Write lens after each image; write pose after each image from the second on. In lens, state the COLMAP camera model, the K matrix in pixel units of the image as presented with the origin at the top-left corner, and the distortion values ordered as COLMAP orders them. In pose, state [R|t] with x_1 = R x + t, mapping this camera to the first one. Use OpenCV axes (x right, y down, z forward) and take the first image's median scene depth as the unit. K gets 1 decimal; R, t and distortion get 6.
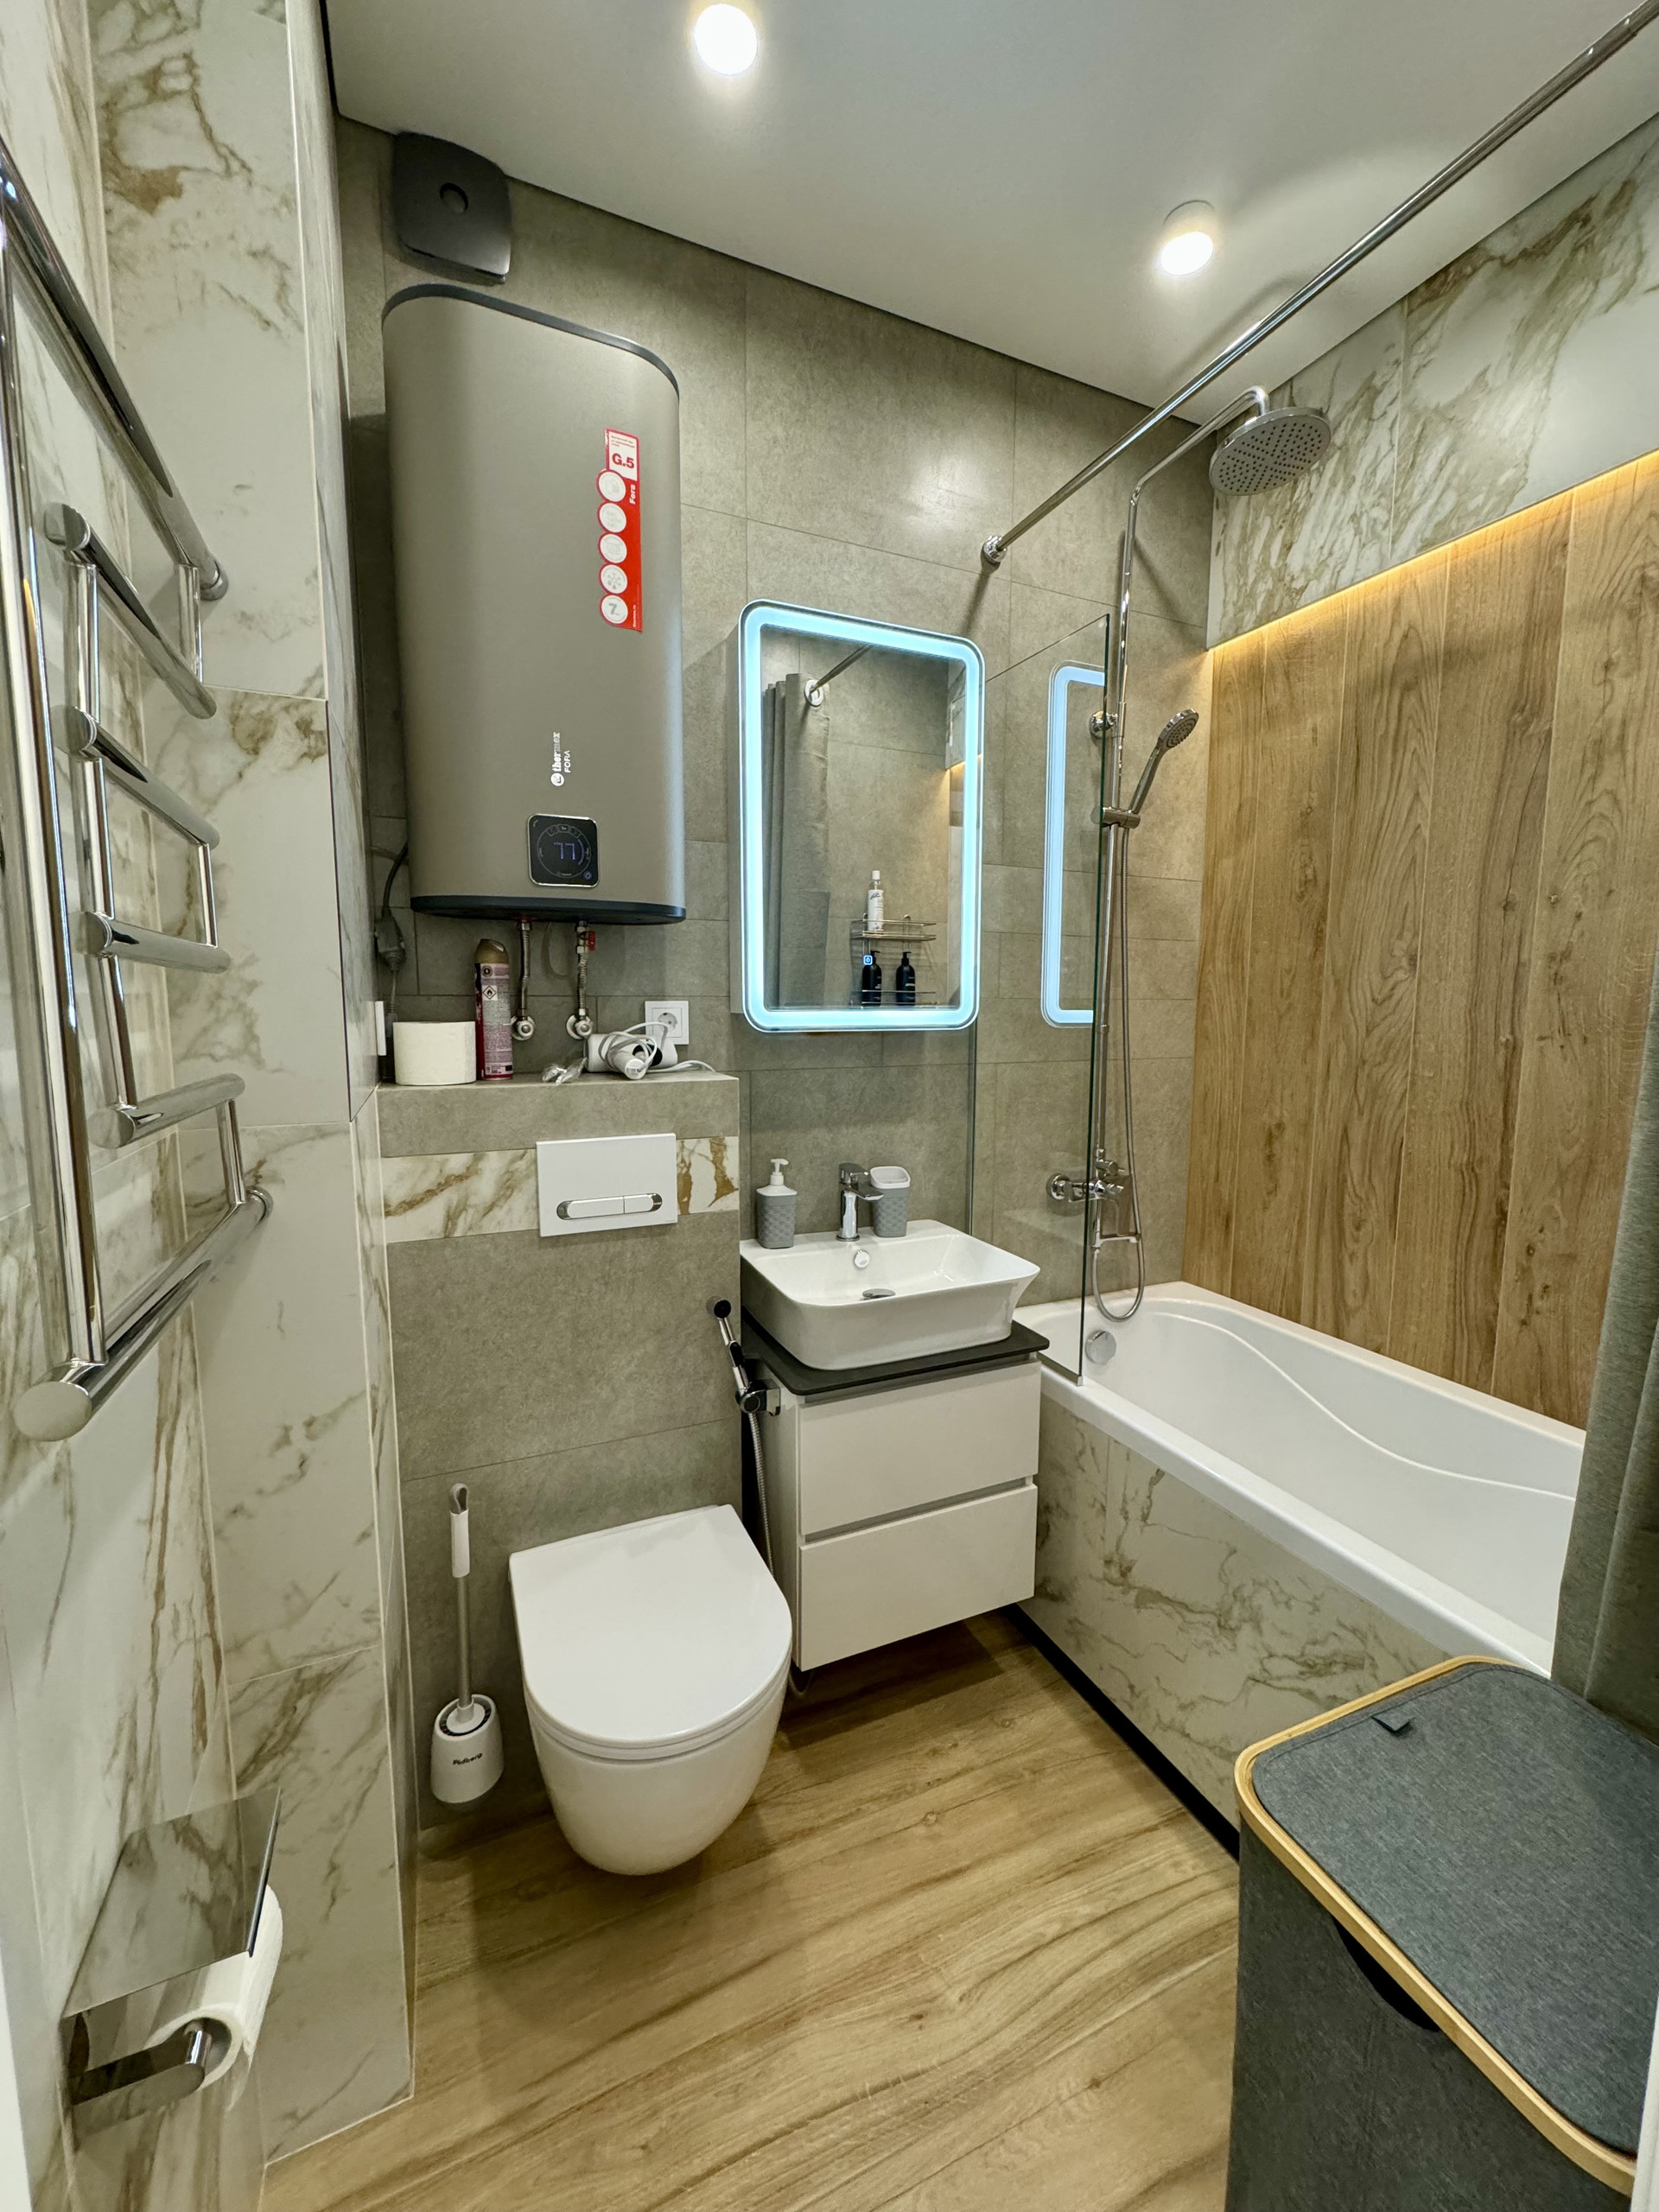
lens RADIAL K [[883.5, 0, 838.1], [0, 883.5, 1096.1], [0, 0, 1]] dist [-0.003873, 0.000647]
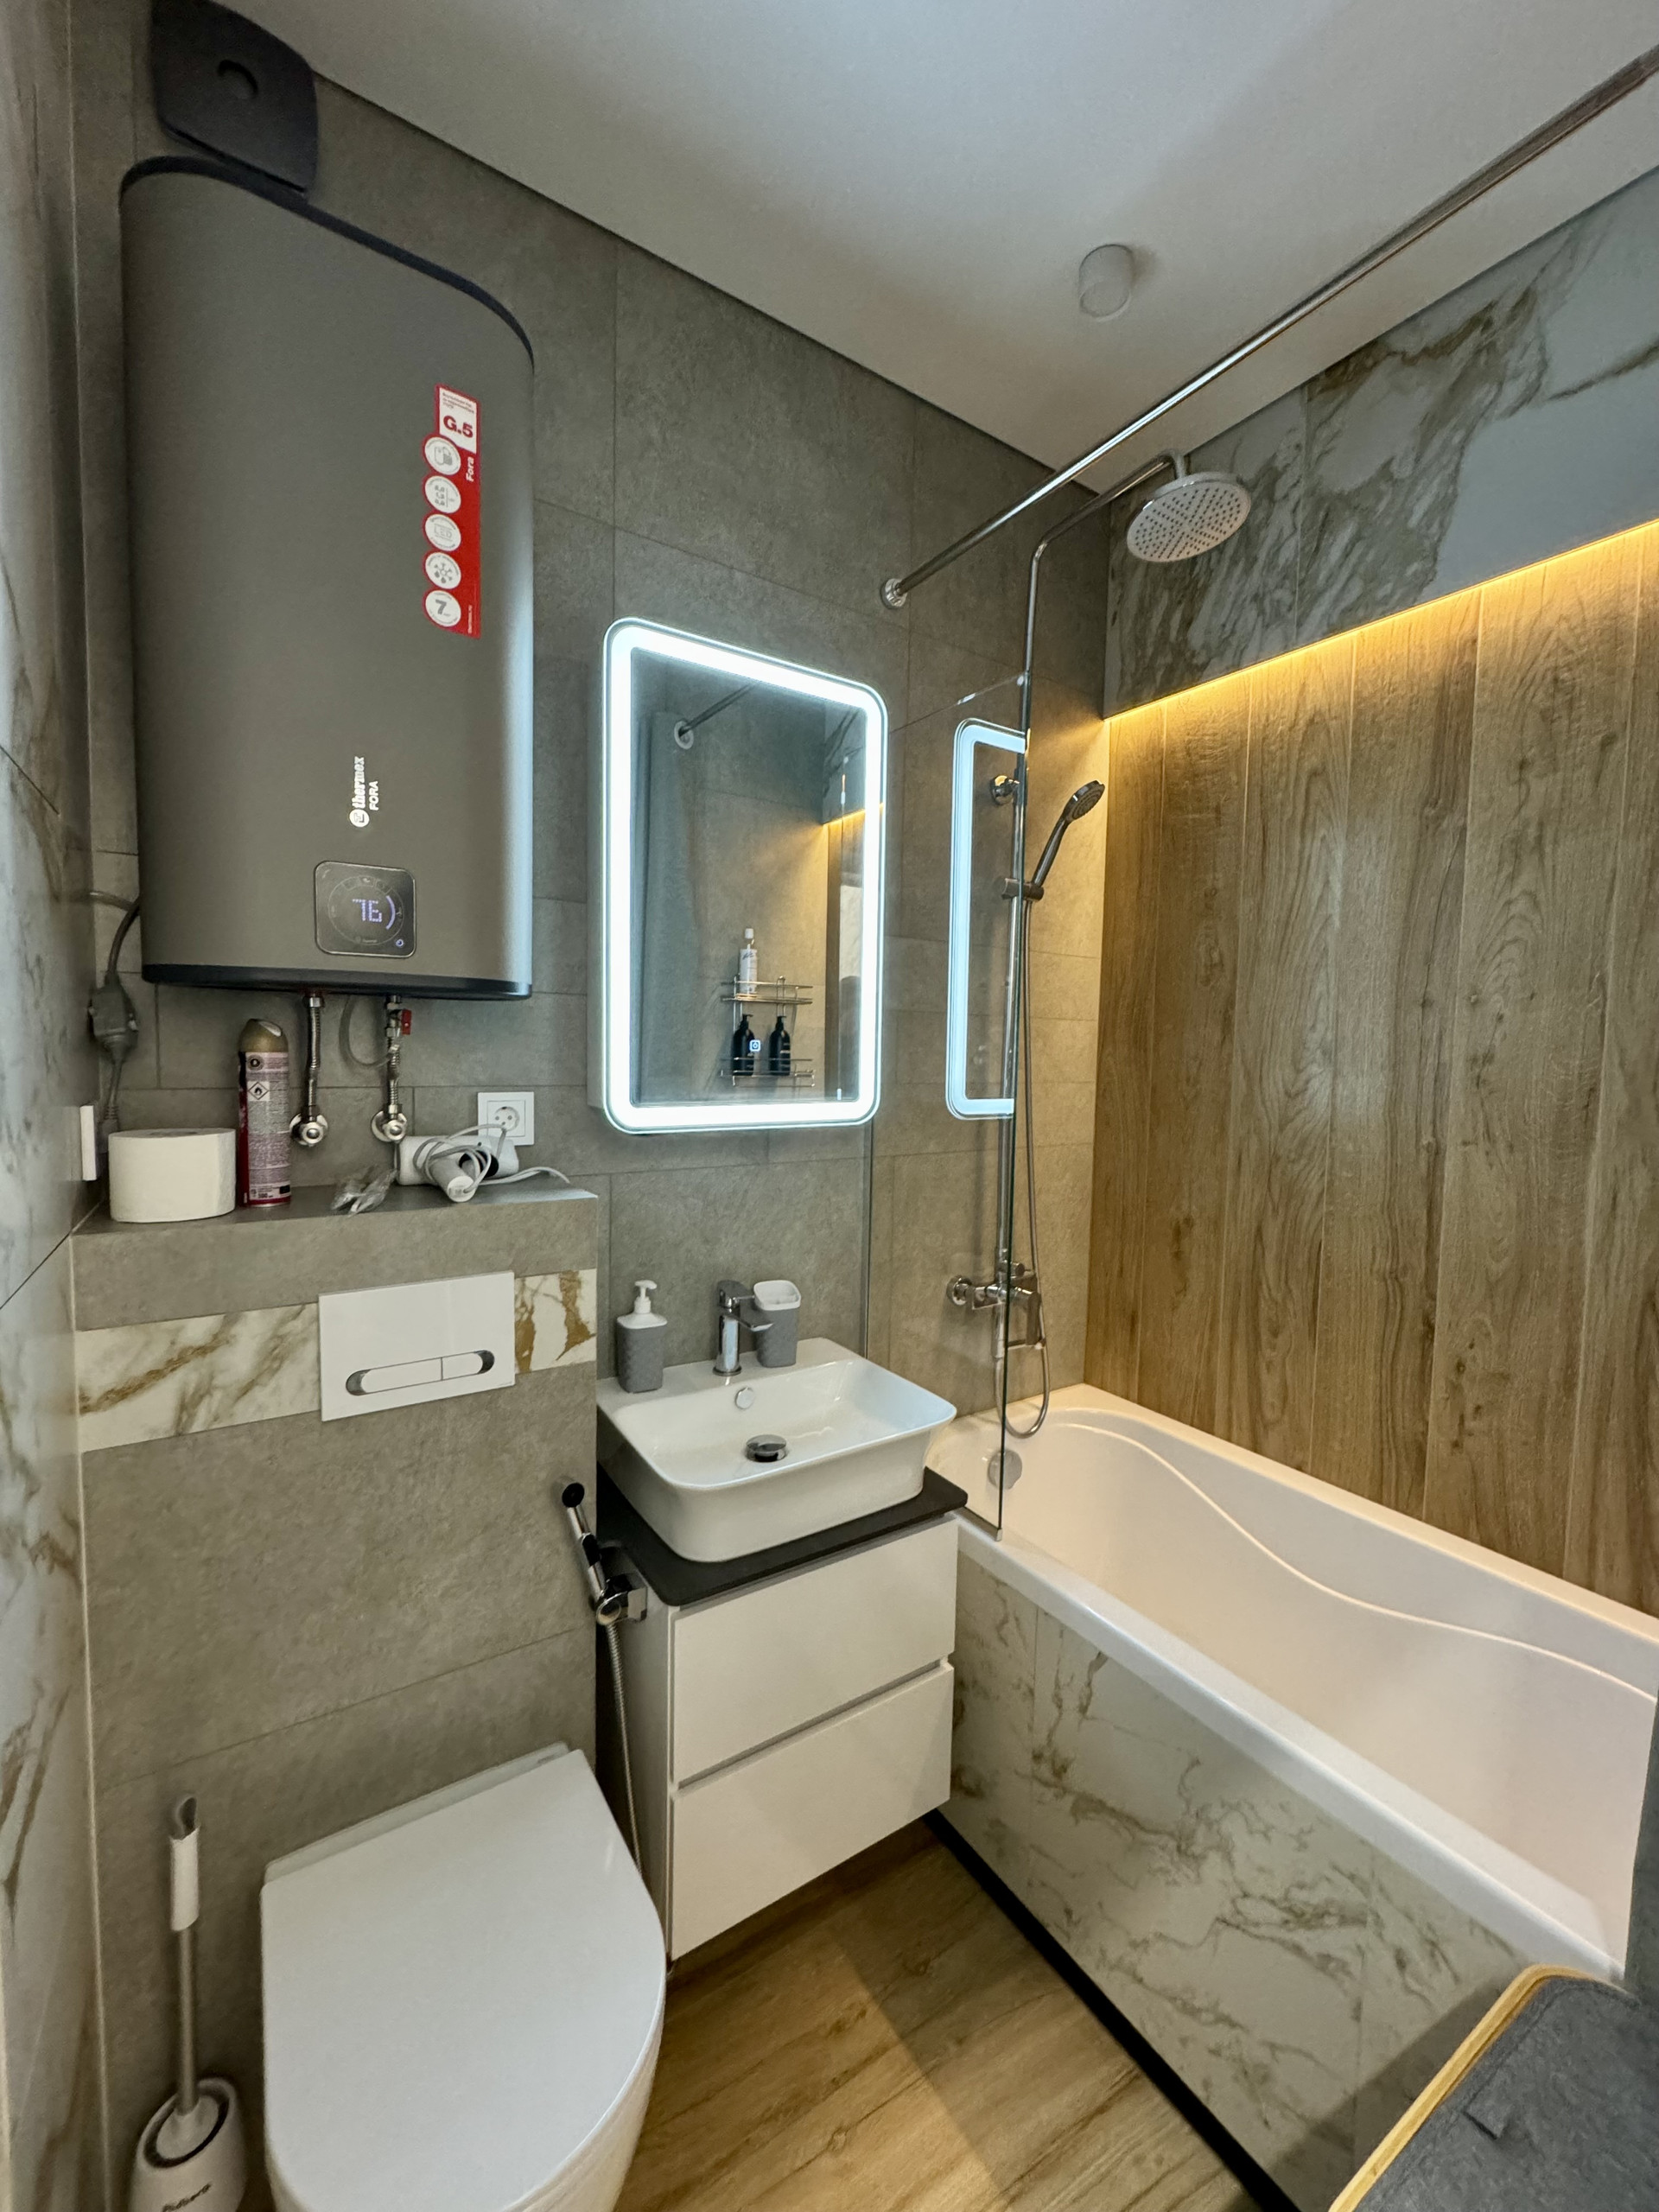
lens RADIAL K [[883.5, 0, 840.2], [0, 883.5, 1096.9], [0, 0, 1]] dist [-0.003873, 0.000647]
pose [[0.986537, 0.006690, 0.163401, -0.024212], [0.001207, 0.998838, -0.048182, -0.063953], [-0.163533, 0.047730, 0.985383, 0.151699]]
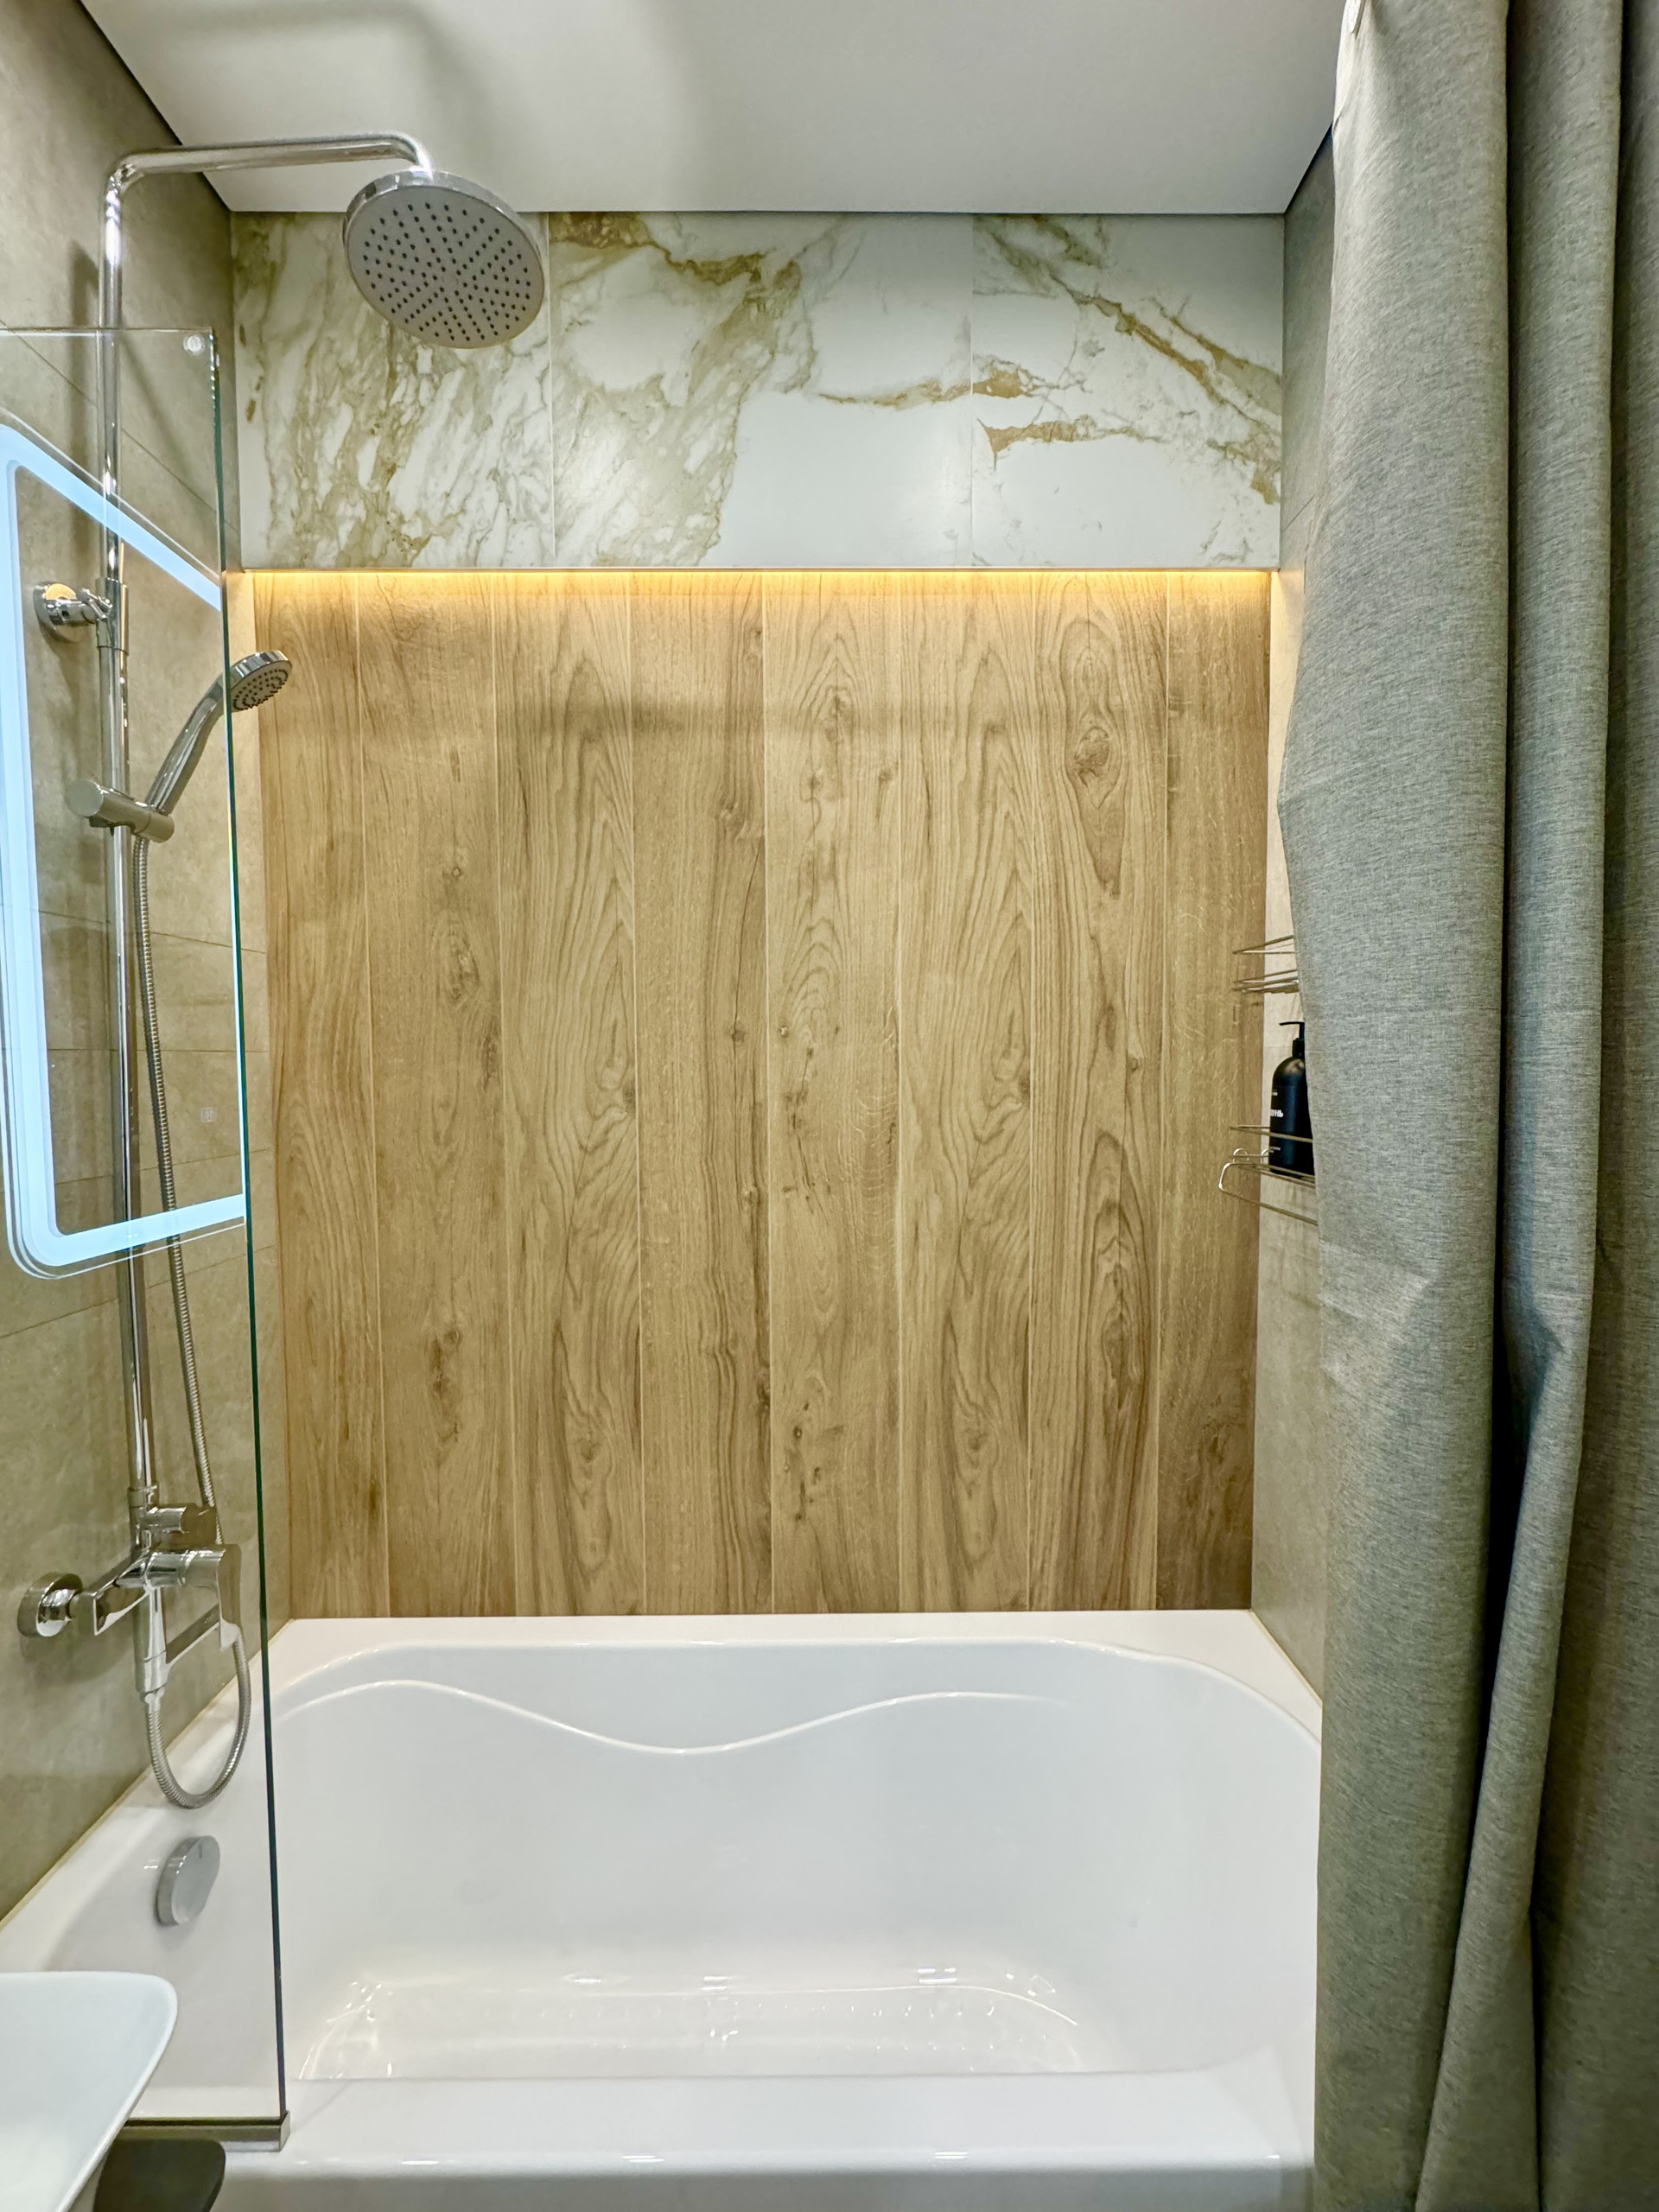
lens RADIAL K [[883.5, 0, 833.4], [0, 883.5, 1103.8], [0, 0, 1]] dist [-0.003873, 0.000647]
pose [[0.410690, -0.052801, 0.910245, 0.025564], [0.104780, 0.994441, 0.010410, -0.139593], [-0.905735, 0.091100, 0.413939, 0.534797]]
